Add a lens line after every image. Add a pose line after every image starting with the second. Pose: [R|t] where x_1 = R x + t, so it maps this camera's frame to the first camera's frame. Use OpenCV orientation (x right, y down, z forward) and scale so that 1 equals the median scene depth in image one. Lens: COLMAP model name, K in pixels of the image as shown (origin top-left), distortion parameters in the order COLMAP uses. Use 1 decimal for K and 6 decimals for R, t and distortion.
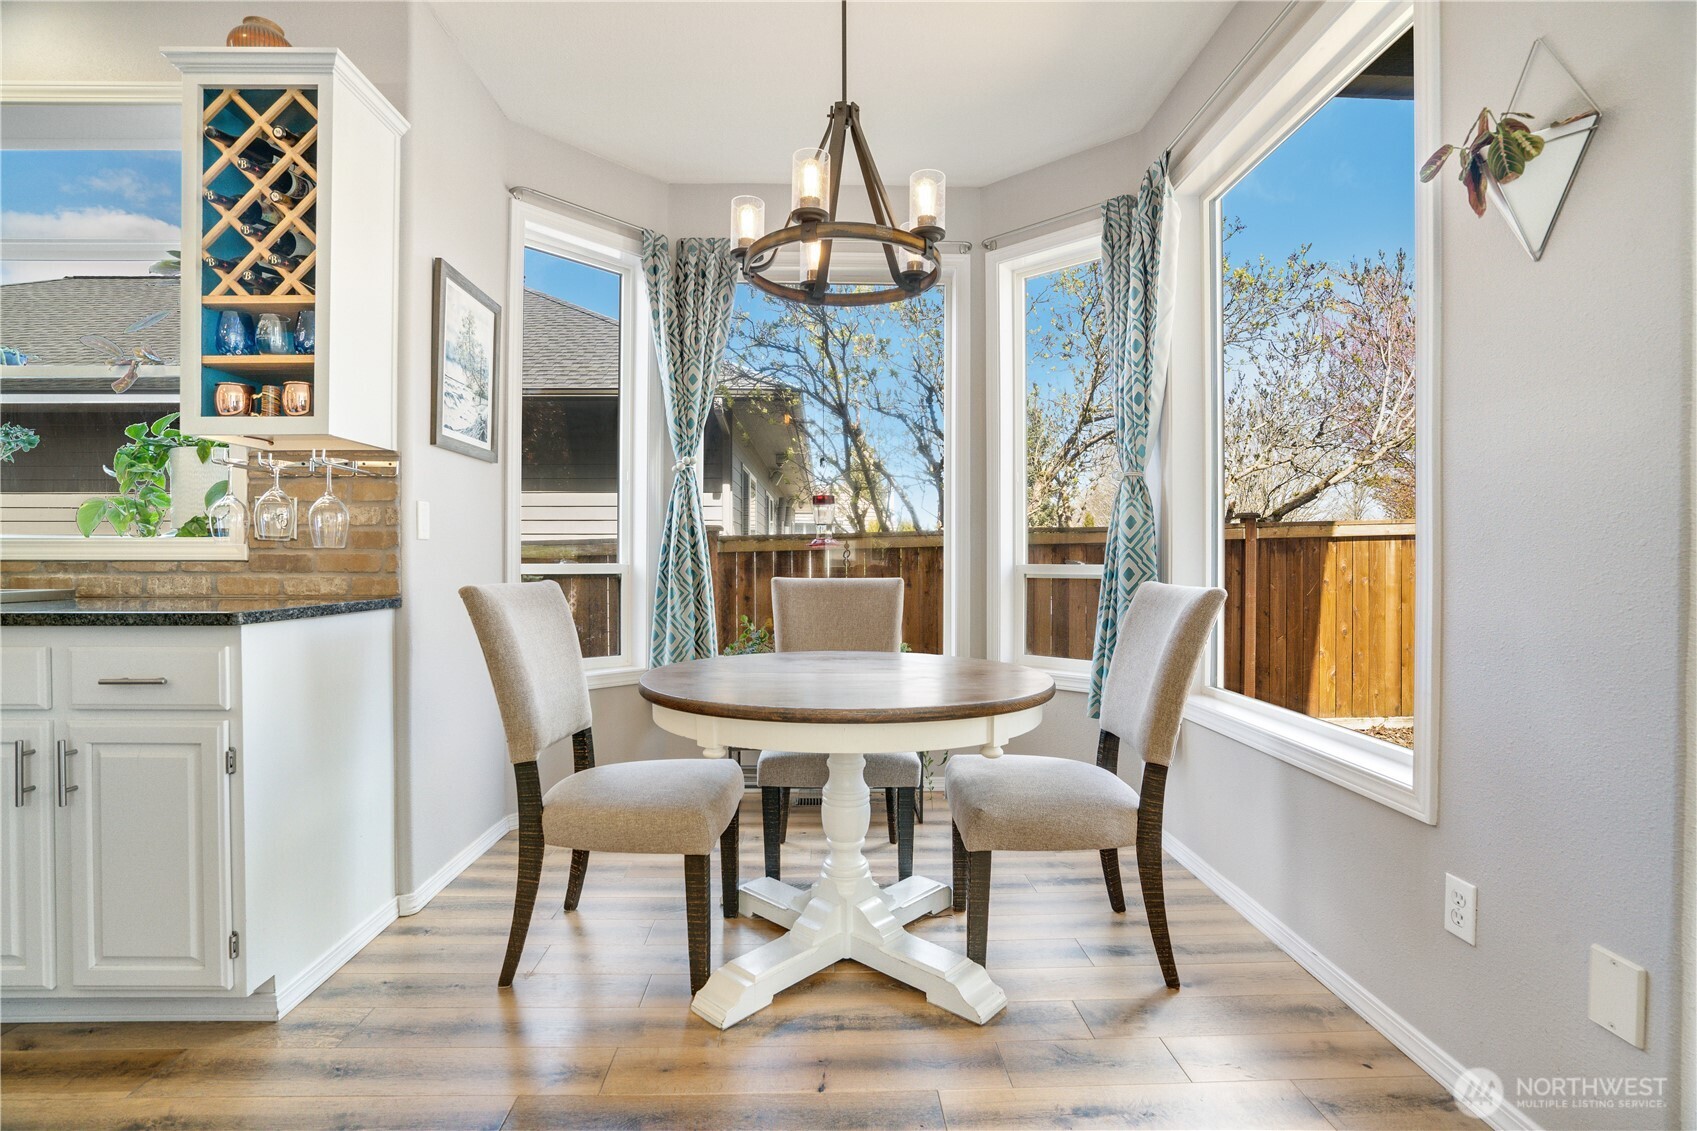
lens RADIAL K [[766.3, 0, 848.5], [0, 766.3, 565.5], [0, 0, 1]] dist [-0.049005, 0.013015]
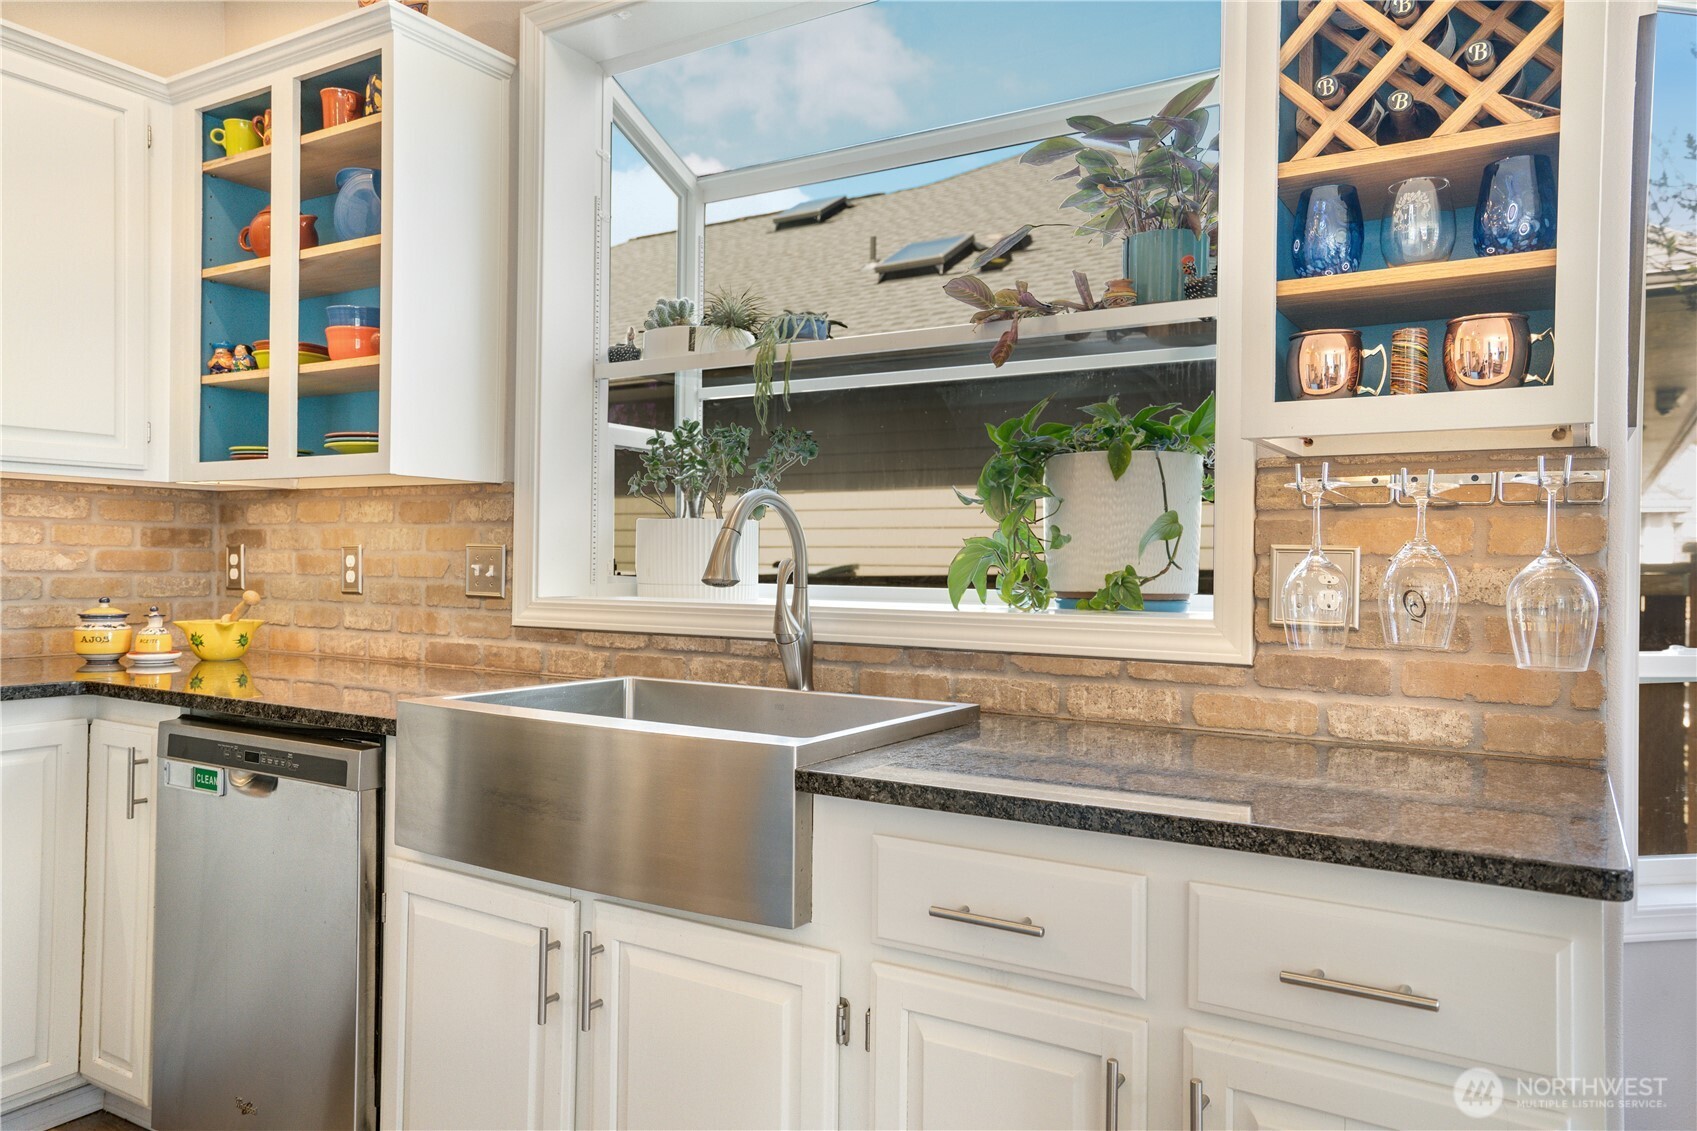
lens RADIAL K [[1172.8, 0, 848.5], [0, 1172.8, 565.5], [0, 0, 1]] dist [0.003044, 0.004340]
pose [[0.827722, 0.007096, -0.561094, -0.648246], [-0.012089, 0.999913, -0.005187, -0.078569], [0.561009, 0.011077, 0.827736, 0.166485]]
